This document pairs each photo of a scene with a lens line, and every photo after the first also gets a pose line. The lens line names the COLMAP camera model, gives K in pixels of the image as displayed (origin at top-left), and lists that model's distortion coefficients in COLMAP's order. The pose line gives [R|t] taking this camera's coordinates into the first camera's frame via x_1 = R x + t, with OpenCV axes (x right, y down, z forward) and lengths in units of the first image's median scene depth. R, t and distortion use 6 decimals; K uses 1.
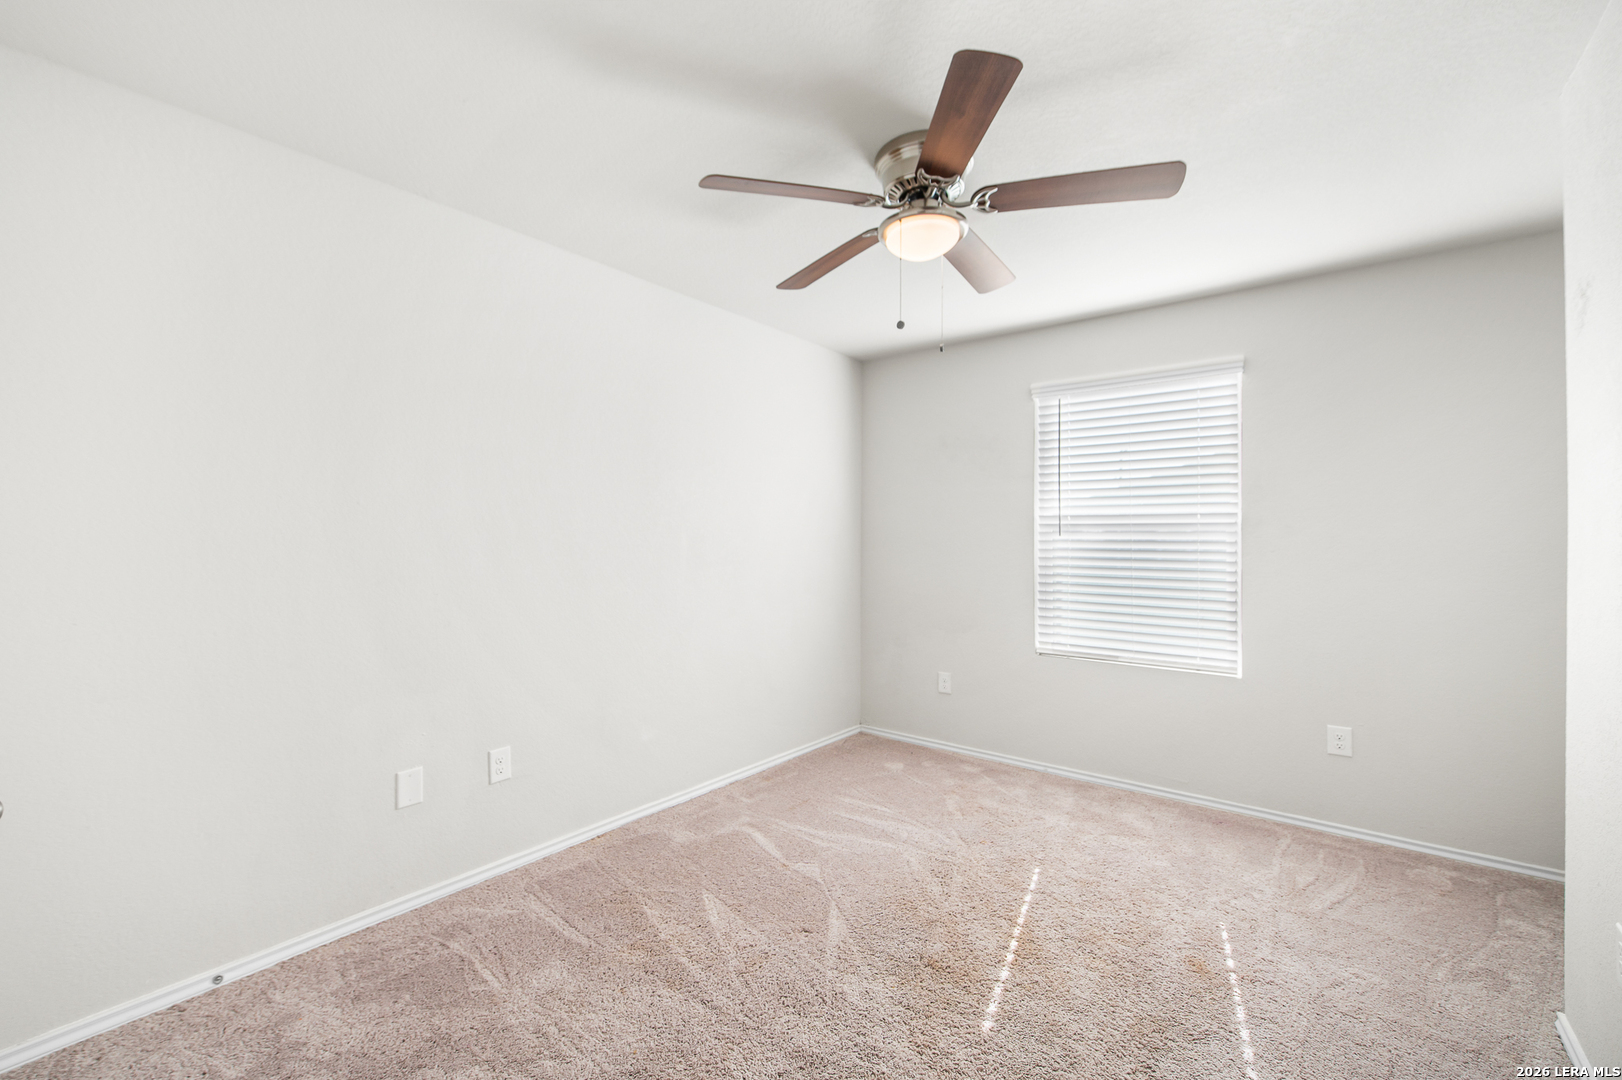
lens RADIAL K [[656.8, 0, 796.3], [0, 656.8, 542.0], [0, 0, 1]] dist [-0.002067, -0.004150]
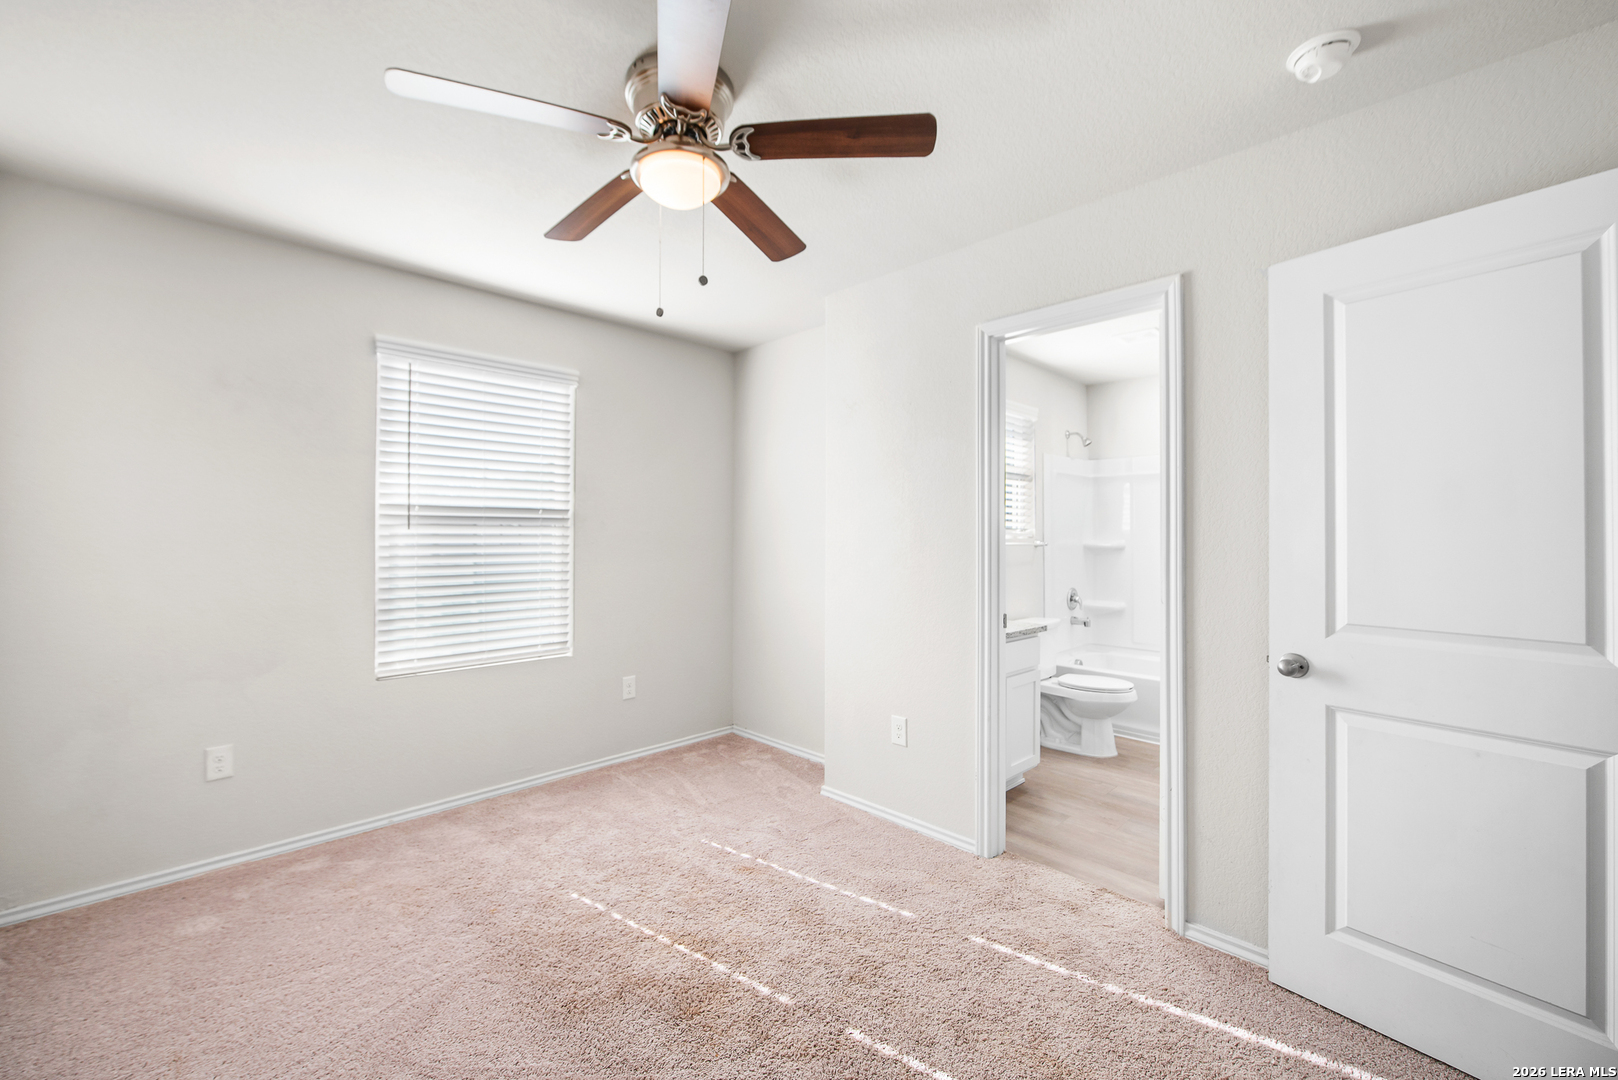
lens RADIAL K [[655.2, 0, 821.6], [0, 655.2, 541.5], [0, 0, 1]] dist [-0.002067, -0.004150]
pose [[0.130654, -0.016792, 0.991286, -0.372317], [0.003964, 0.999857, 0.016415, -0.006195], [-0.991420, 0.001785, 0.130702, 0.410278]]
